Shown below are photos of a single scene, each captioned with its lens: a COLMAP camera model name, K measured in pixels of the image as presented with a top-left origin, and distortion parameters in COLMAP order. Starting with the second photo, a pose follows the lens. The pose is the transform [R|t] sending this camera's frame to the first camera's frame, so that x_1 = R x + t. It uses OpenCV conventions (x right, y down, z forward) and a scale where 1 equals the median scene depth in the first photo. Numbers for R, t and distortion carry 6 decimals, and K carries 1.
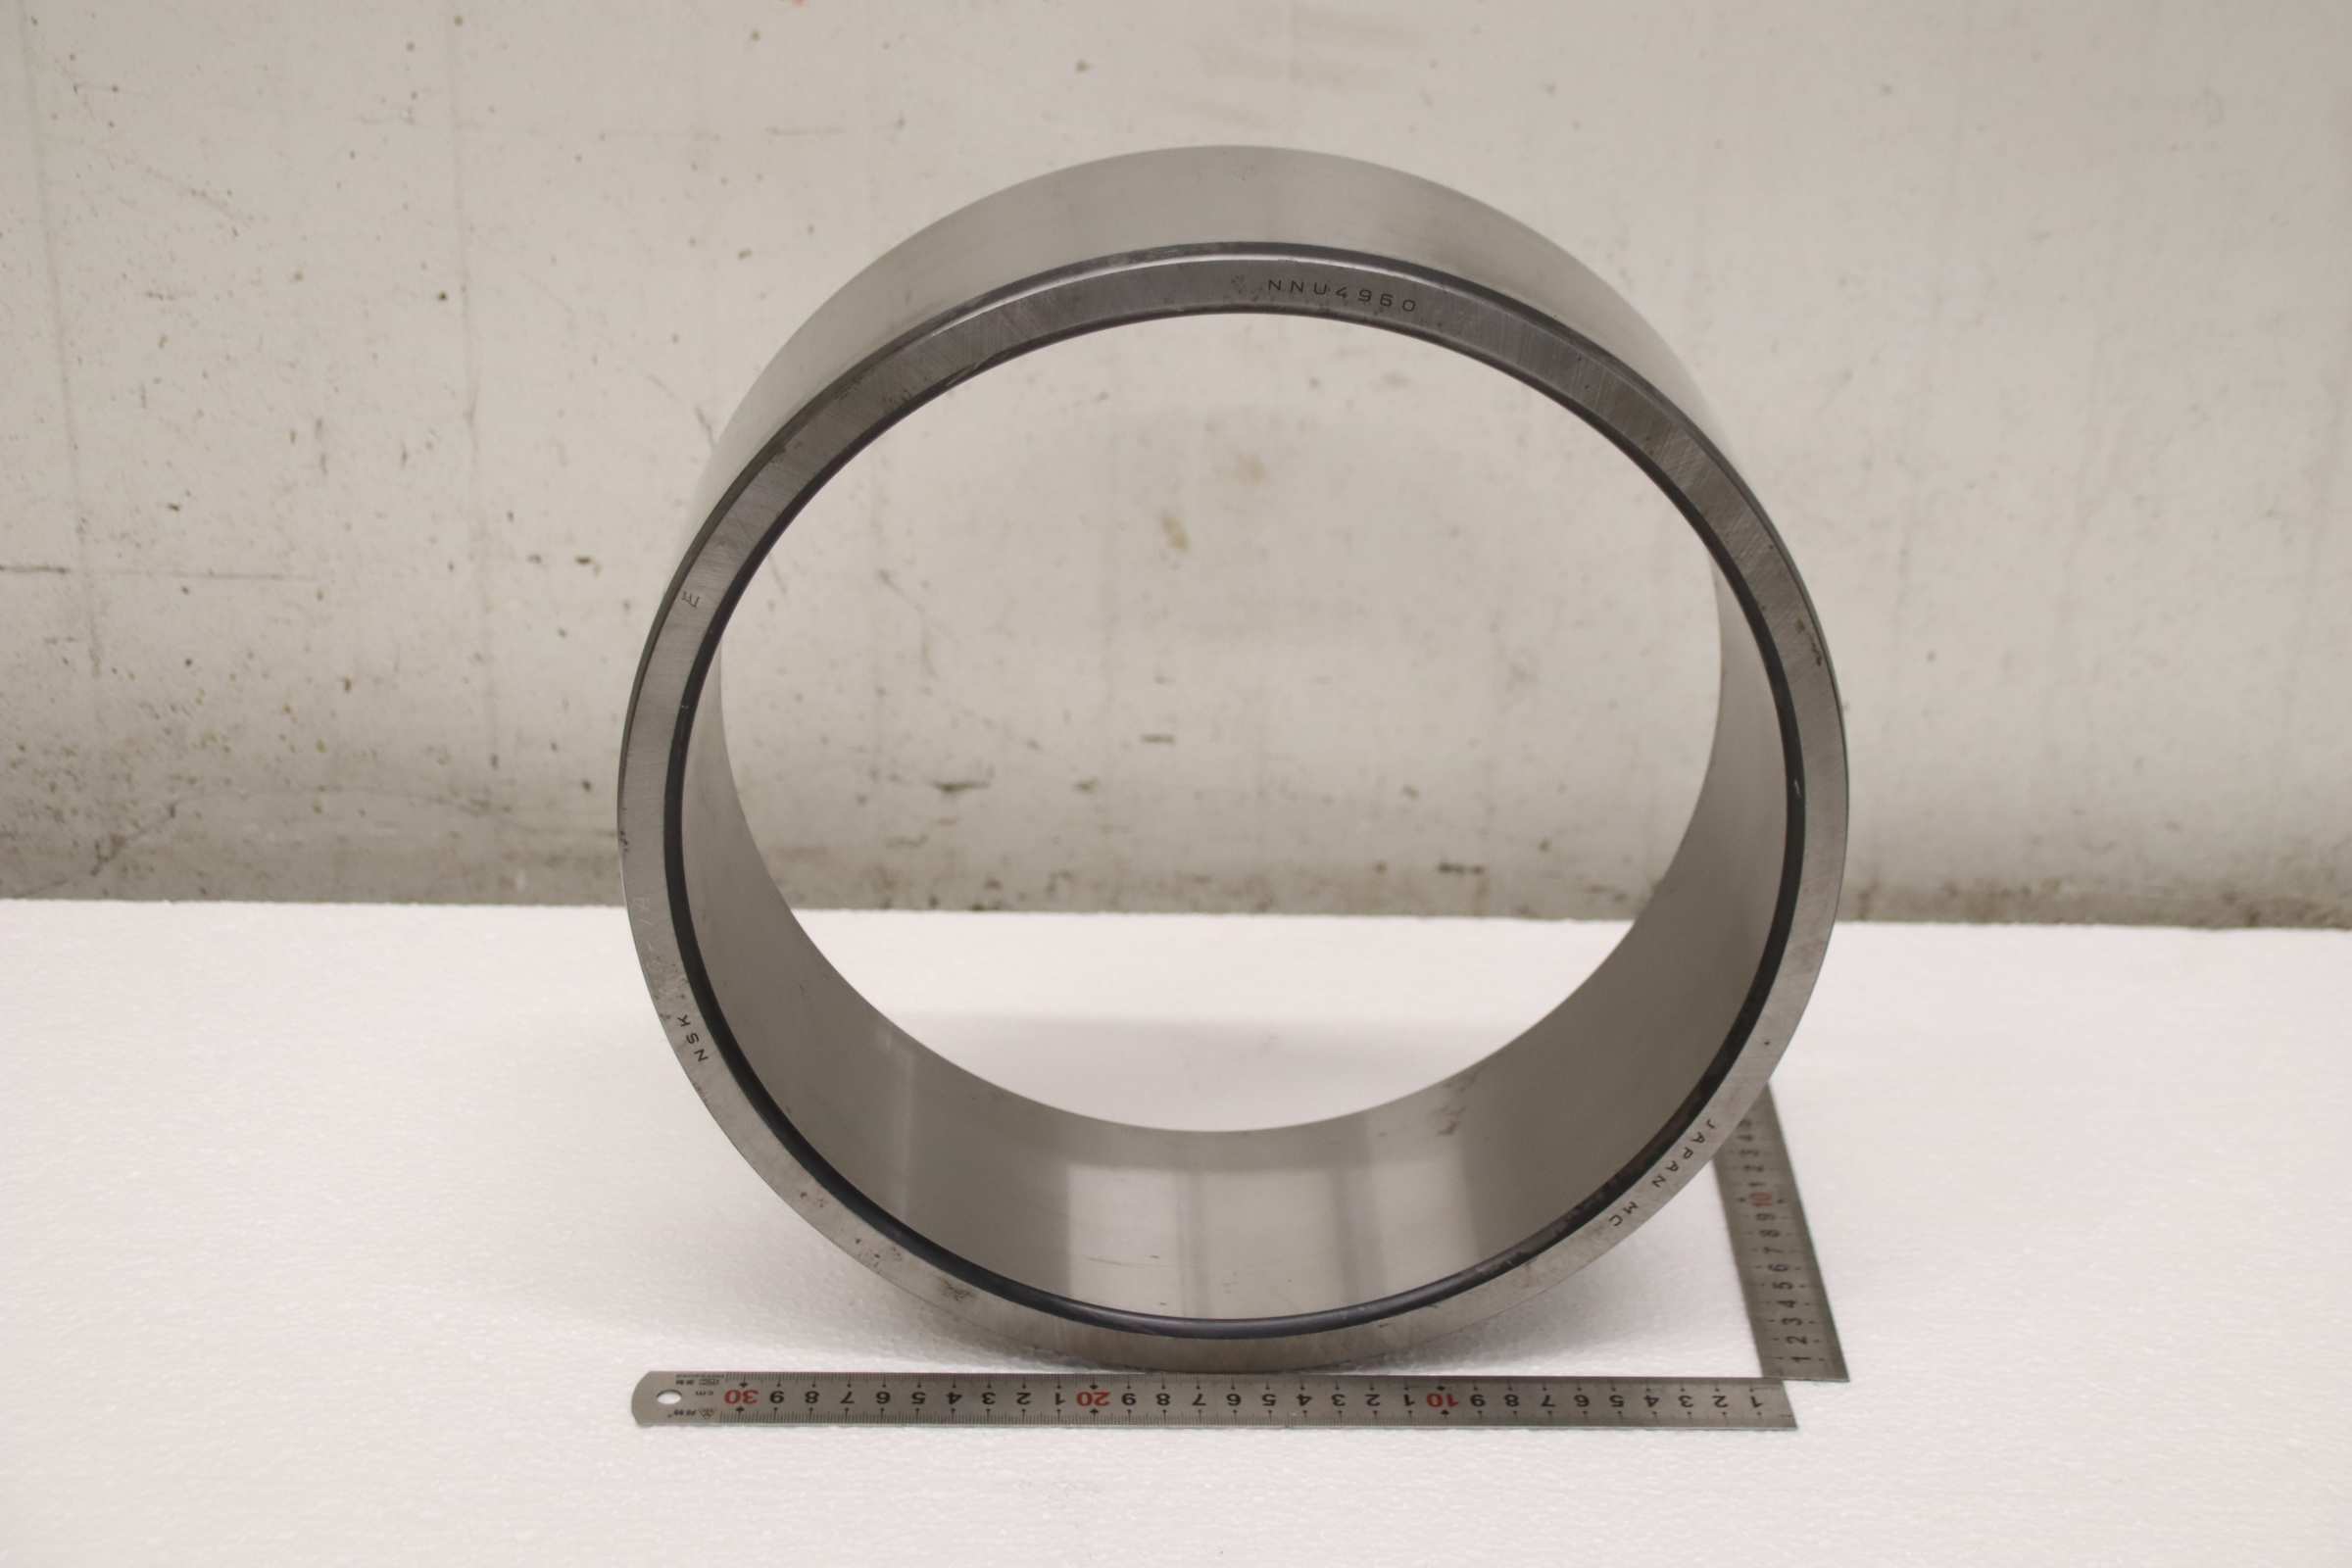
lens RADIAL K [[3556.3, 0, 1176.0], [0, 3556.3, 784.0], [0, 0, 1]] dist [0.024171, 0.284814]
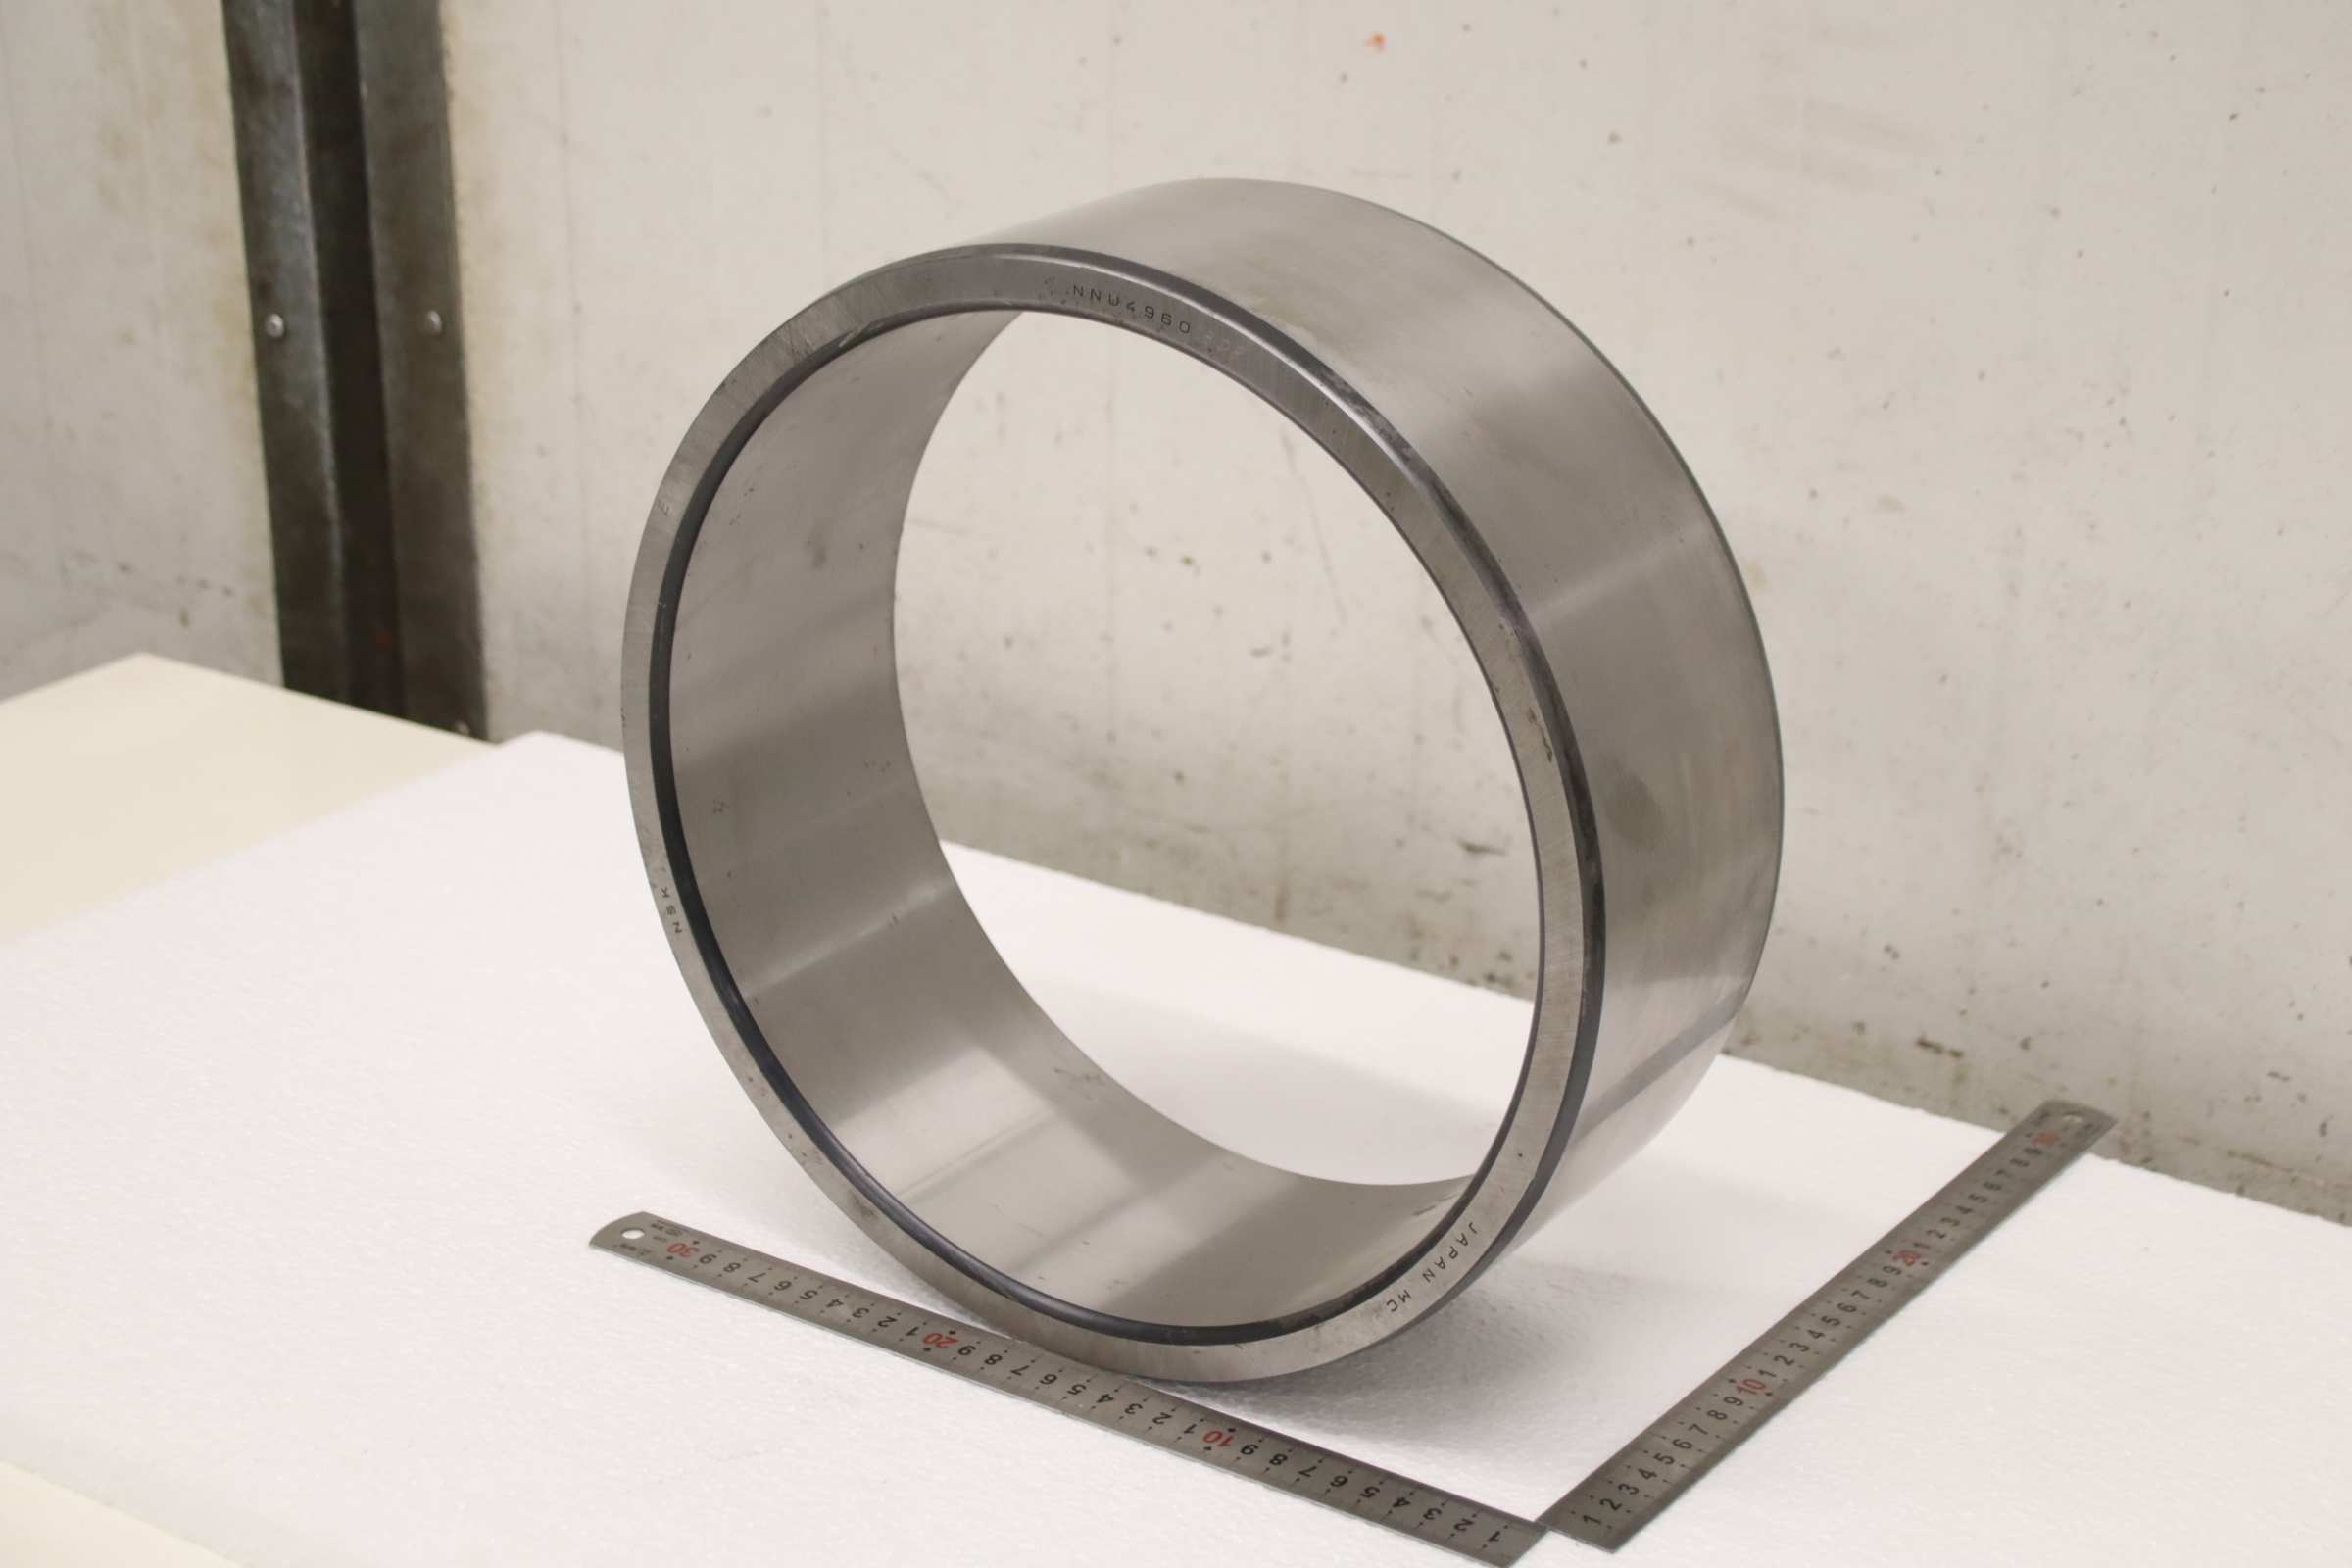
lens RADIAL K [[3864.5, 0, 1176.0], [0, 3864.5, 784.0], [0, 0, 1]] dist [0.053867, 0.162604]
pose [[0.813357, 0.191934, -0.549193, 0.460400], [-0.220653, 0.975251, 0.014045, -0.013411], [0.538297, 0.109757, 0.835578, 0.049985]]
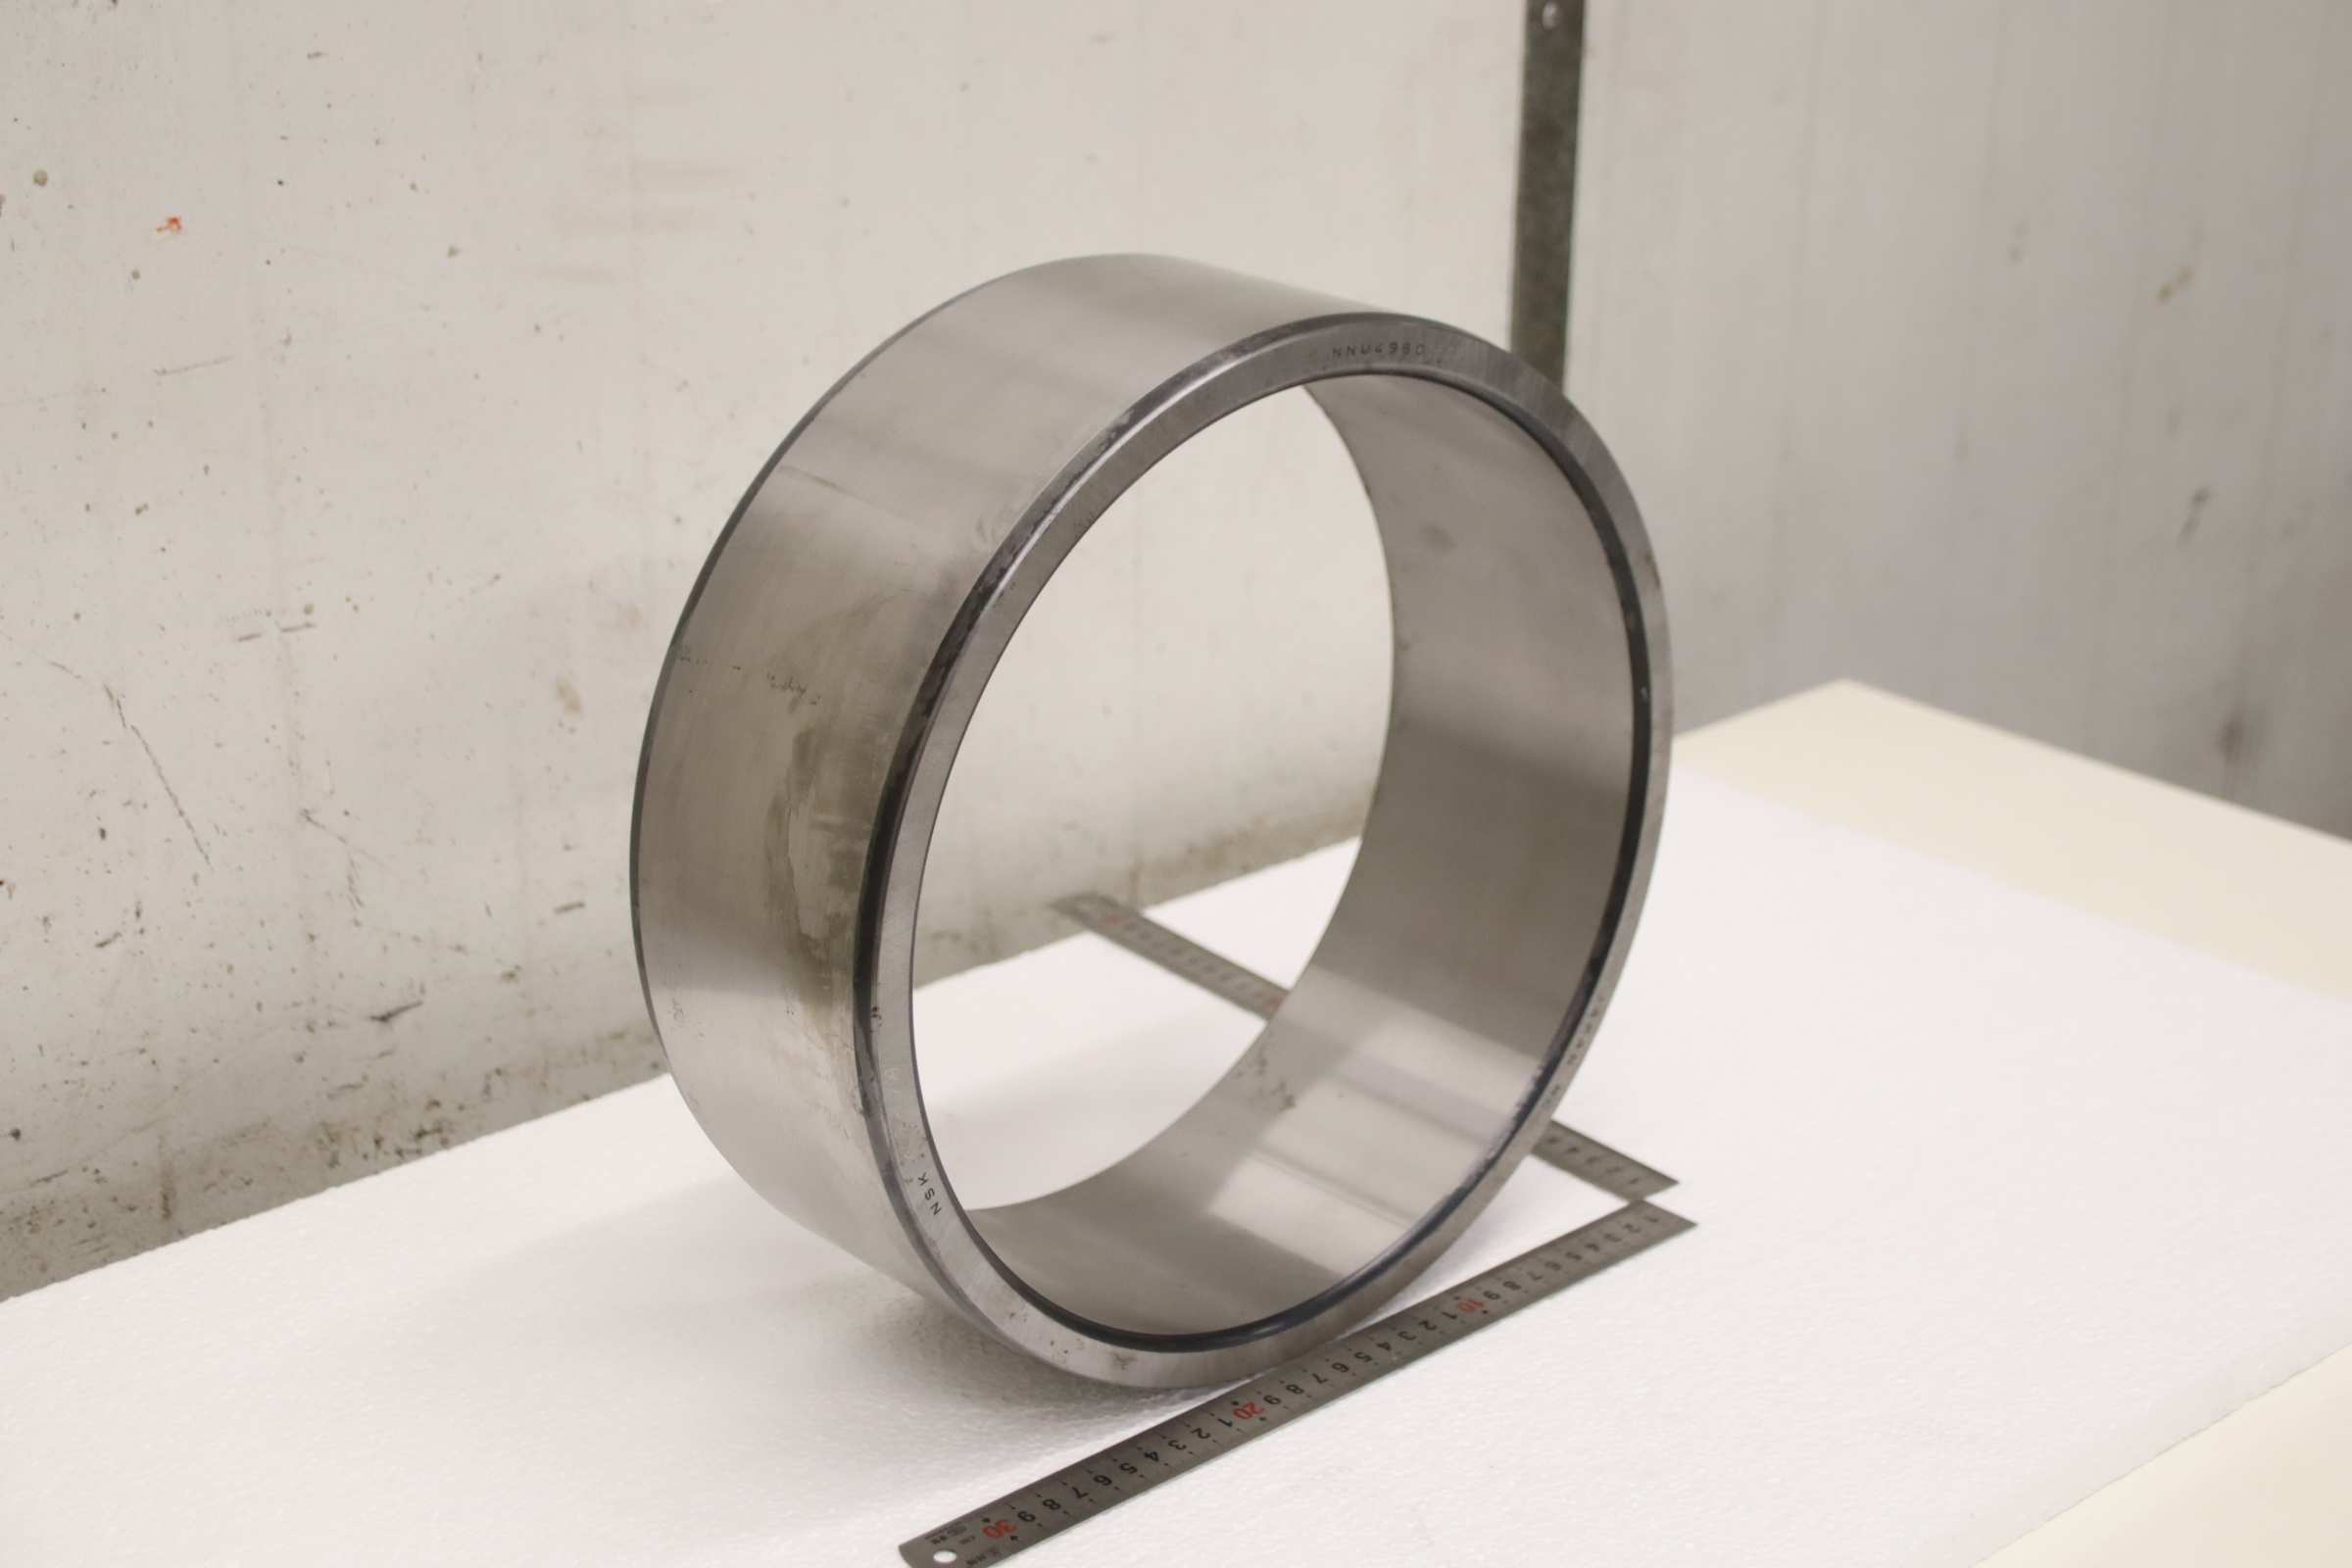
lens RADIAL K [[3656.1, 0, 1176.0], [0, 3656.1, 784.0], [0, 0, 1]] dist [0.085085, 0.059343]
pose [[0.752886, -0.249831, 0.608890, -0.490866], [0.272347, 0.960489, 0.057339, -0.058148], [-0.599158, 0.122660, 0.791179, 0.082732]]
